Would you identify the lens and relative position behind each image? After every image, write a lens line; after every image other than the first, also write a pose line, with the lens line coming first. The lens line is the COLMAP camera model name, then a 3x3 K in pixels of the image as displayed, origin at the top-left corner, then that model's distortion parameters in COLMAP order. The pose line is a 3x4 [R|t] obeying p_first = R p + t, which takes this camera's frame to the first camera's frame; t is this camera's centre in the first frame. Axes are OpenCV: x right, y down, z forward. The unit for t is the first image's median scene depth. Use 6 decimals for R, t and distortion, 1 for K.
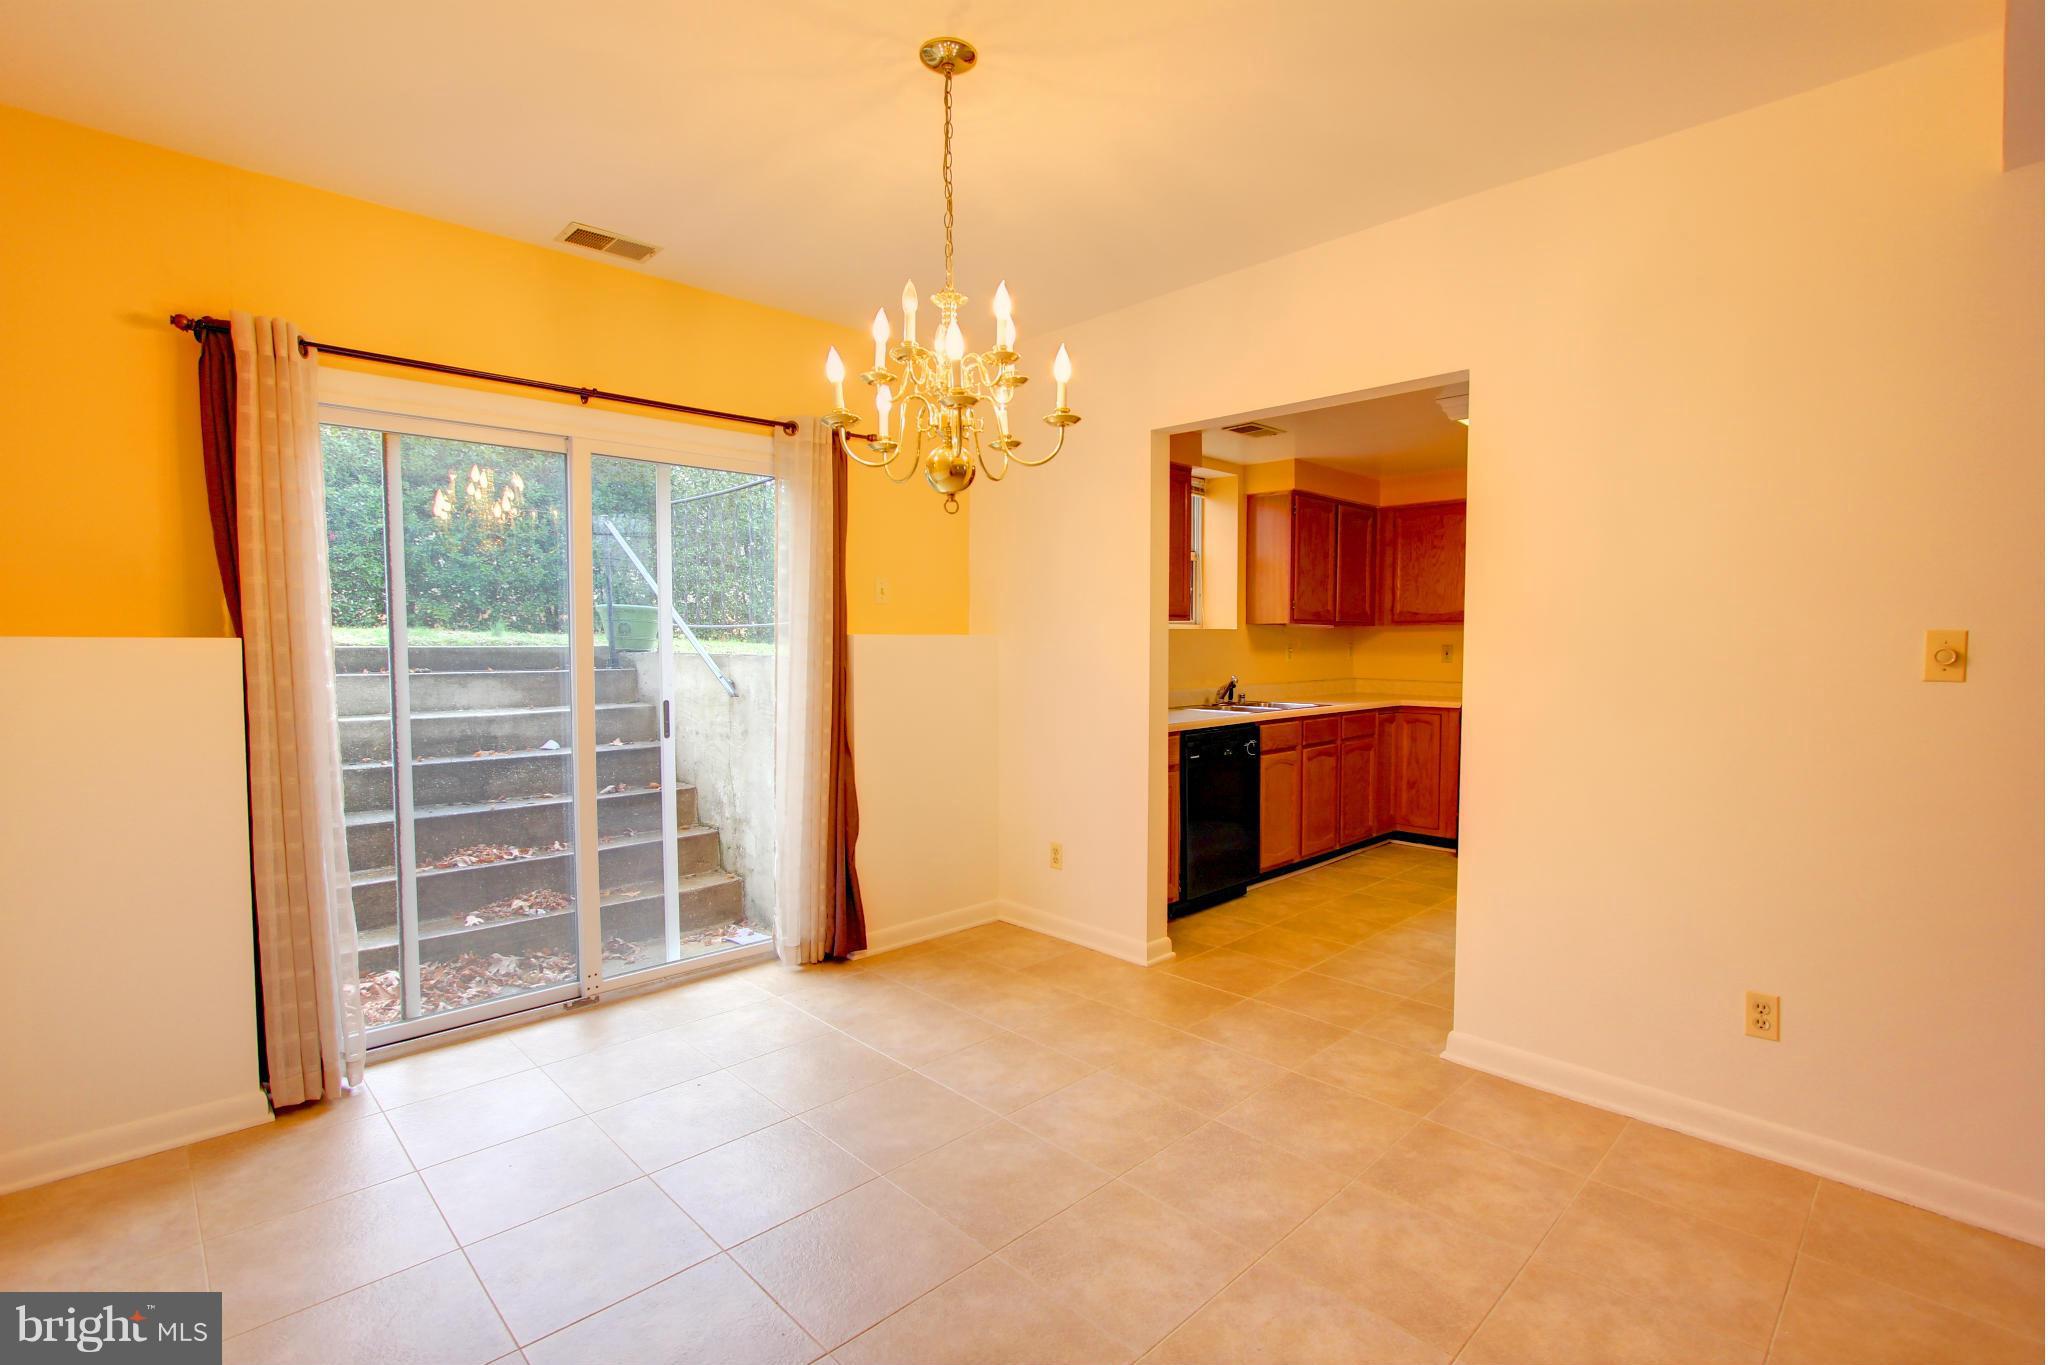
lens RADIAL K [[947.5, 0, 1031.3], [0, 947.5, 691.1], [0, 0, 1]] dist [-0.013930, 0.000609]
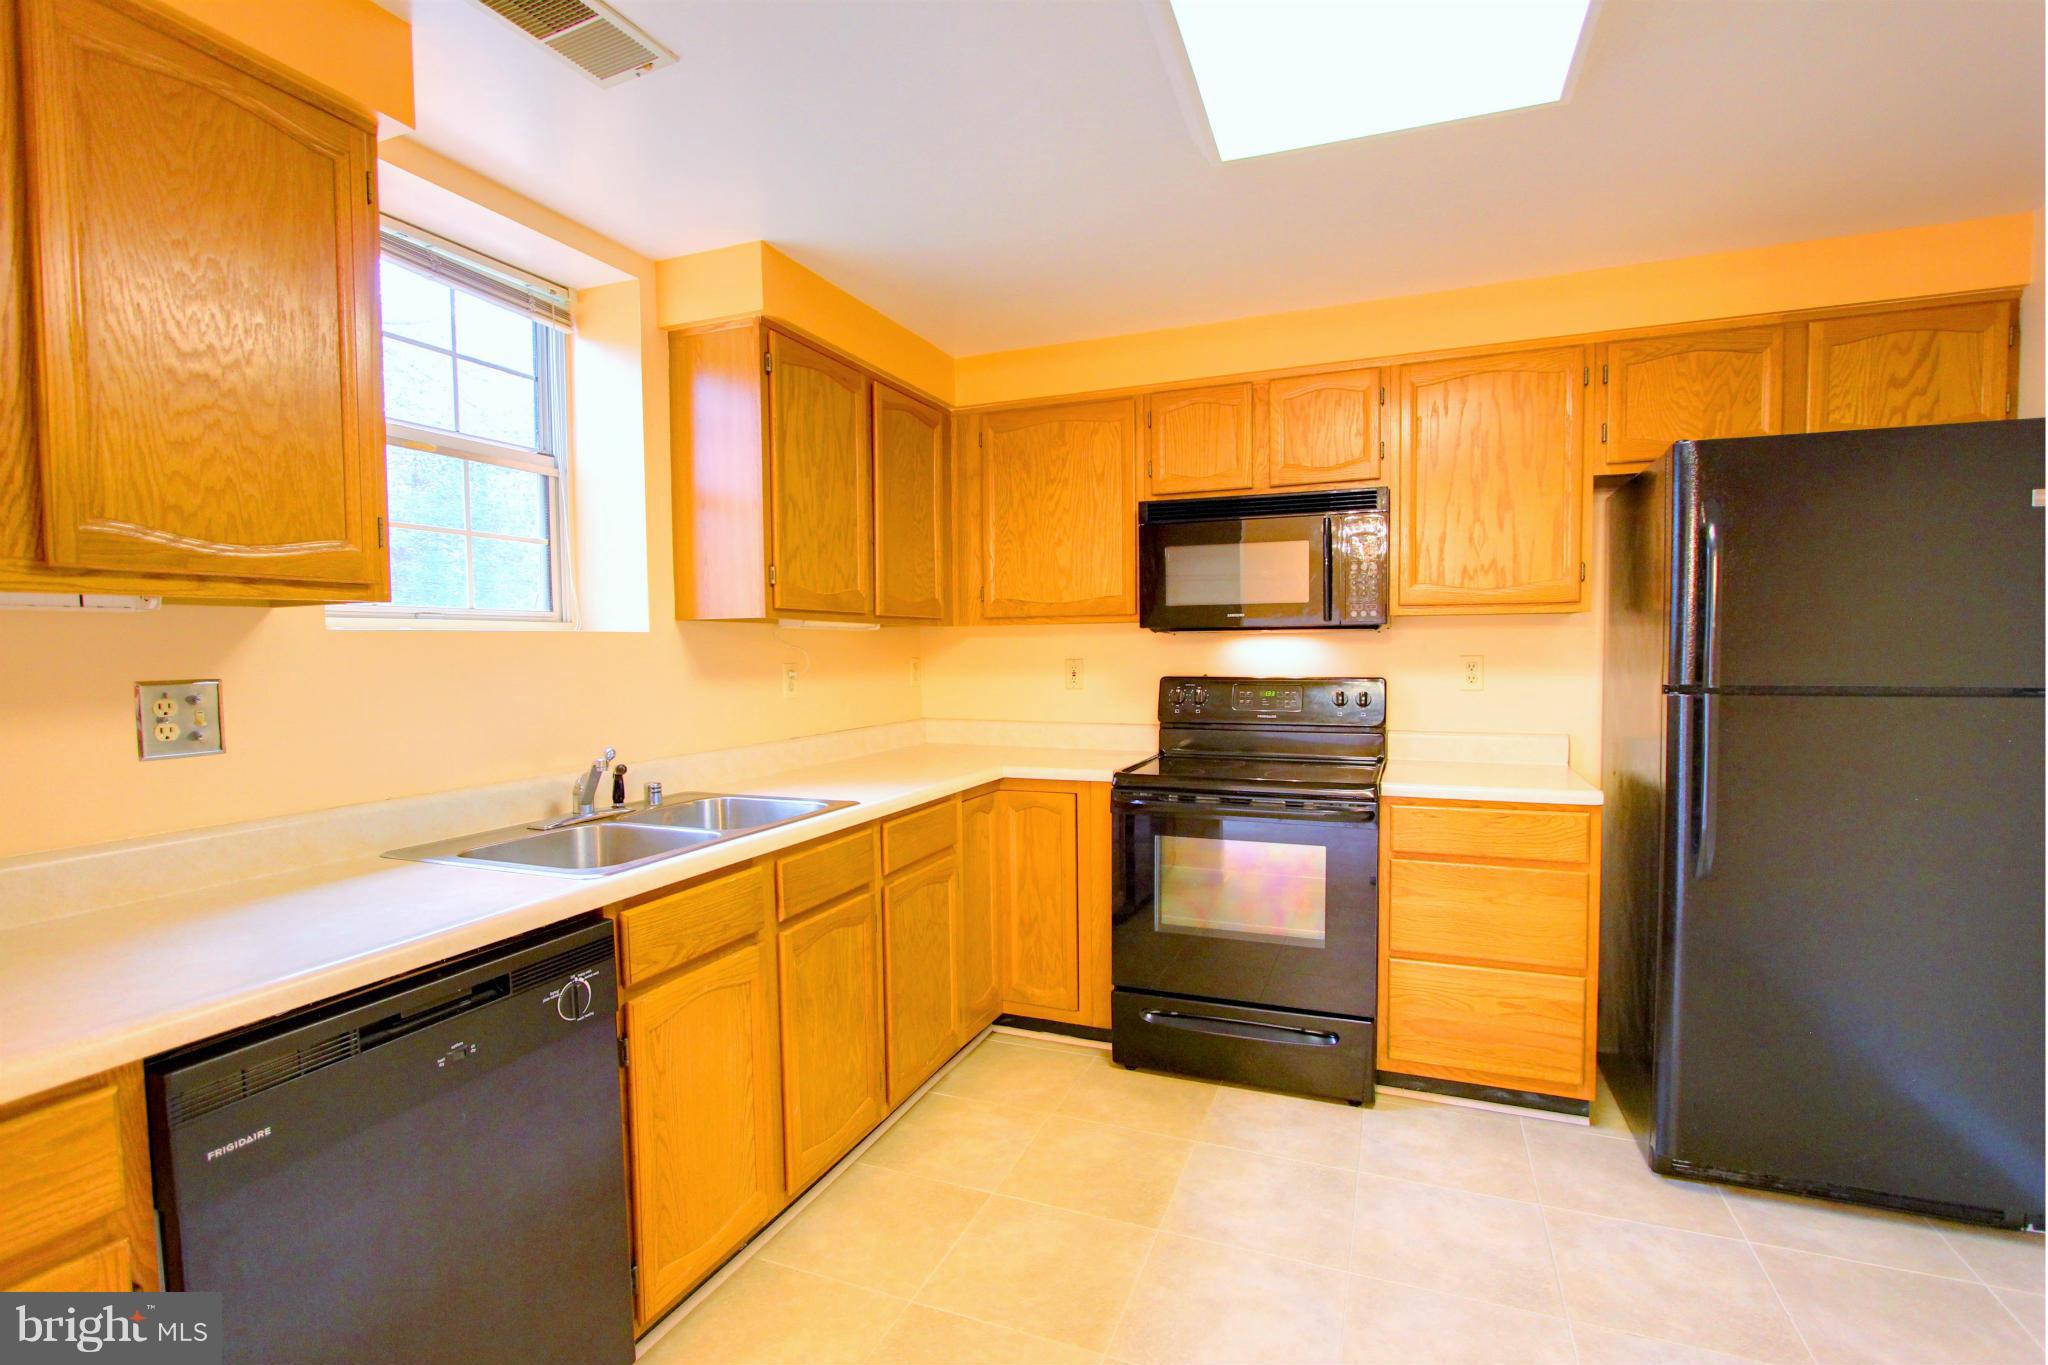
lens RADIAL K [[947.5, 0, 1031.3], [0, 947.5, 691.1], [0, 0, 1]] dist [-0.013930, 0.000609]
pose [[0.916410, -0.028153, 0.399250, 0.291977], [0.032983, 0.999442, -0.005231, -0.042880], [-0.398880, 0.017962, 0.916827, 0.758718]]
